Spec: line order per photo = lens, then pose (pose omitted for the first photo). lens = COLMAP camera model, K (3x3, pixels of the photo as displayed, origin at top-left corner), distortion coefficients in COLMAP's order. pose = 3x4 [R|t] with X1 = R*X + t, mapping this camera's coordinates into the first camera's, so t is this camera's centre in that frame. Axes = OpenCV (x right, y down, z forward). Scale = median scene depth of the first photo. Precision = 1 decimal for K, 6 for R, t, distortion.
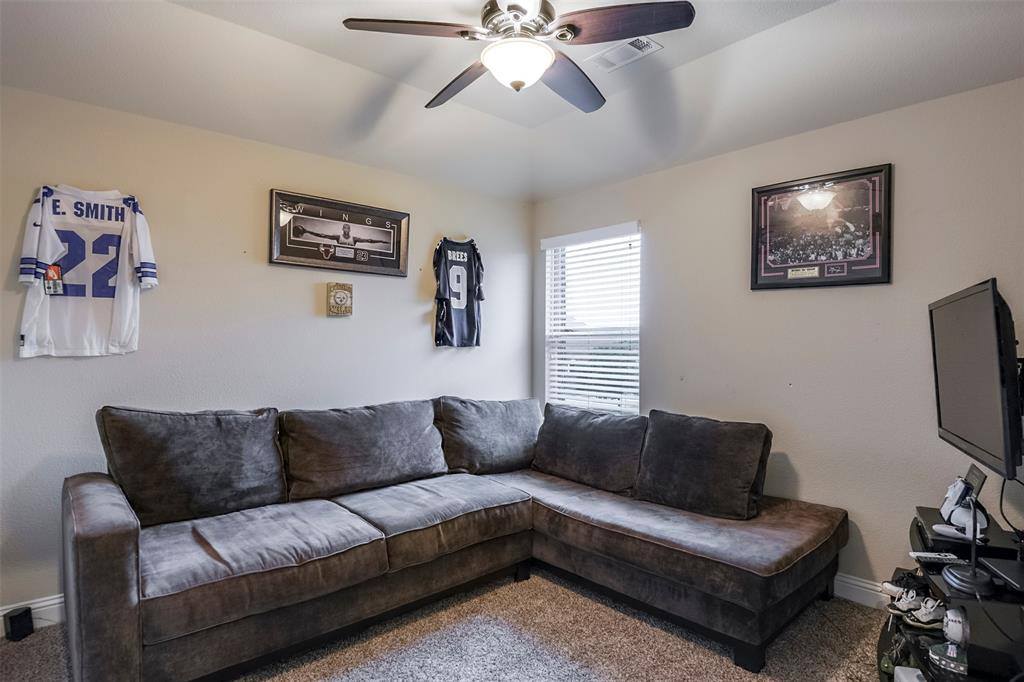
lens RADIAL K [[548.8, 0, 511.8], [0, 548.8, 345.3], [0, 0, 1]] dist [-0.031570, -0.001381]
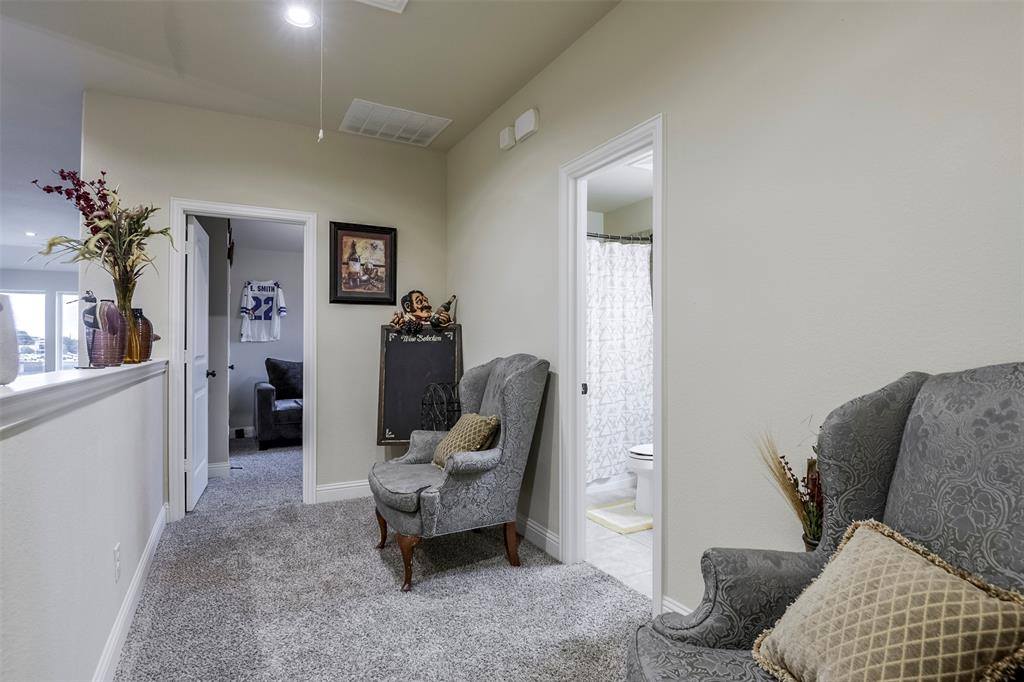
lens RADIAL K [[525.5, 0, 512.6], [0, 525.5, 339.1], [0, 0, 1]] dist [0.001163, 0.000077]
pose [[0.973266, -0.002376, -0.229669, 1.097159], [0.003137, 0.999991, 0.002948, 0.004633], [0.229660, -0.003590, 0.973264, -1.352689]]
